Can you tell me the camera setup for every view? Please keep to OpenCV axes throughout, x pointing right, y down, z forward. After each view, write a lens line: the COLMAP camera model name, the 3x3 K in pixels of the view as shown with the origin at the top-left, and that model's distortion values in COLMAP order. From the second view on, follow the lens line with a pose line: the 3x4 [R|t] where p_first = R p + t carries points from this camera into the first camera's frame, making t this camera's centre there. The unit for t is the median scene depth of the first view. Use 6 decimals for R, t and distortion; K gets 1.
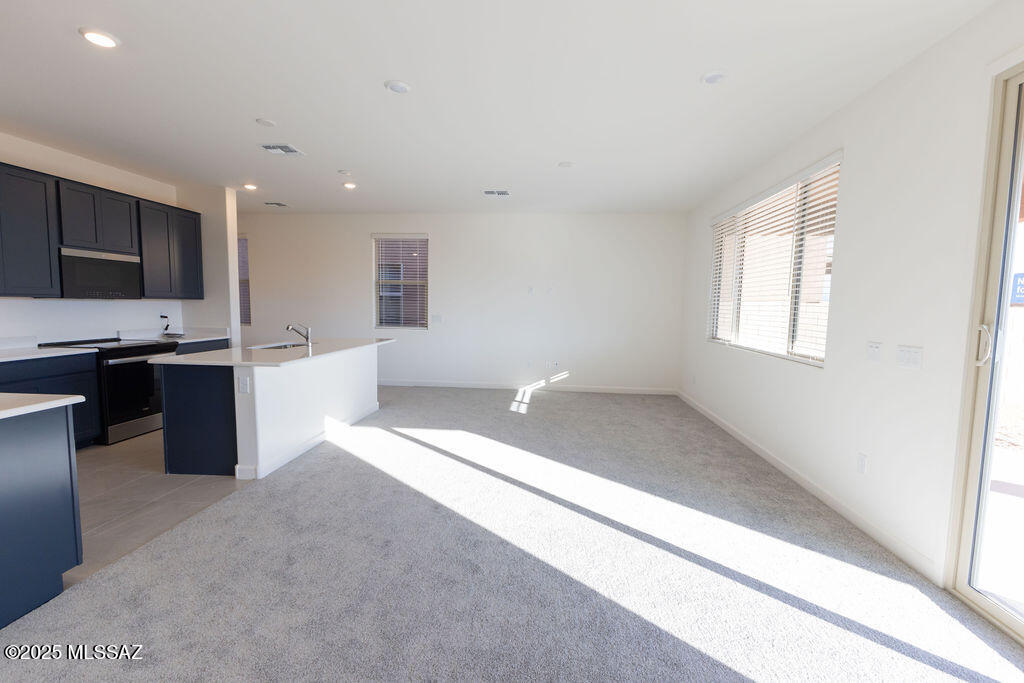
lens RADIAL K [[438.2, 0, 514.9], [0, 438.2, 343.4], [0, 0, 1]] dist [0.014634, -0.003603]
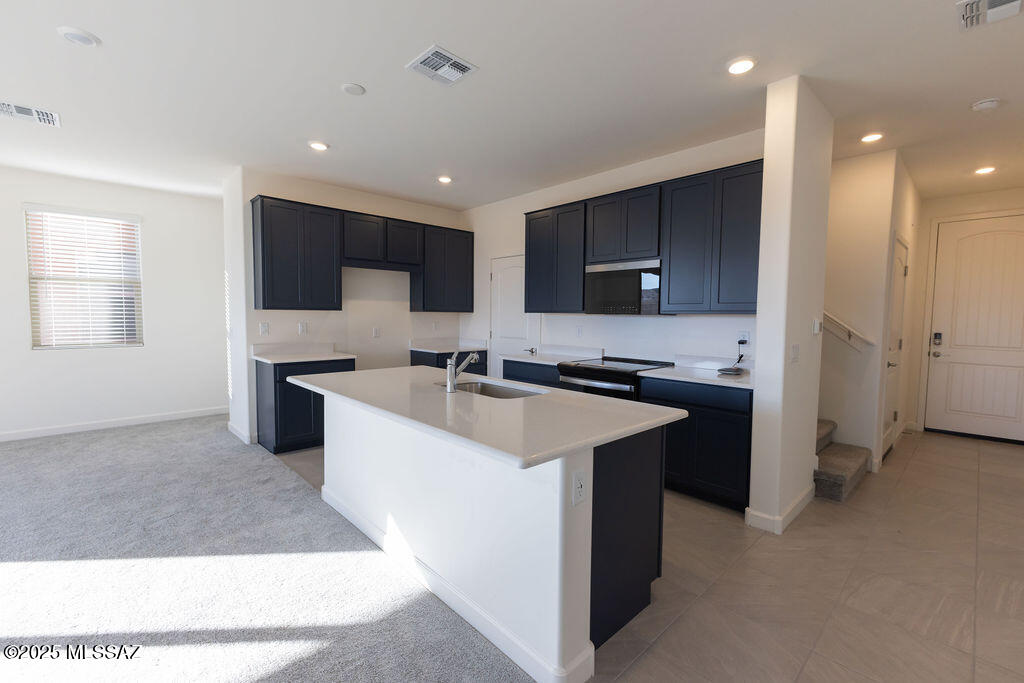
lens RADIAL K [[438.2, 0, 517.1], [0, 438.2, 342.6], [0, 0, 1]] dist [0.014634, -0.003603]
pose [[-0.661897, 0.029218, -0.749025, -0.130739], [-0.078268, 0.991084, 0.107824, -0.128616], [0.745498, 0.129993, -0.653709, 1.494527]]
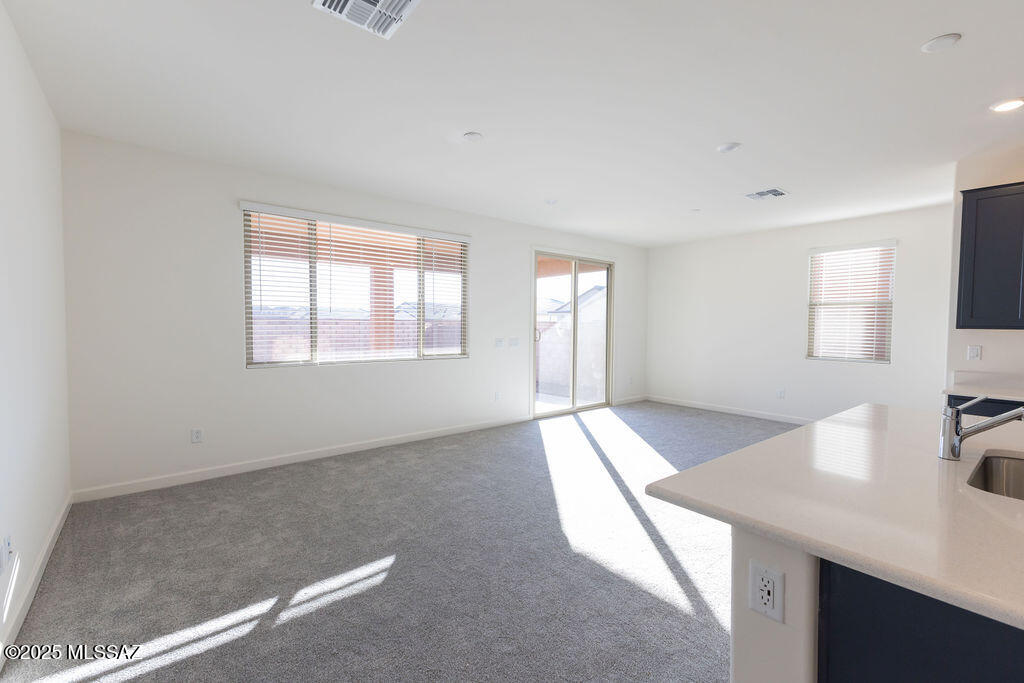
lens RADIAL K [[438.2, 0, 512.5], [0, 438.2, 338.6], [0, 0, 1]] dist [0.014634, -0.003603]
pose [[-0.702438, -0.042281, 0.710488, -0.499855], [0.039815, 0.994337, 0.098536, -0.145607], [-0.710630, 0.097503, -0.696777, 1.569794]]
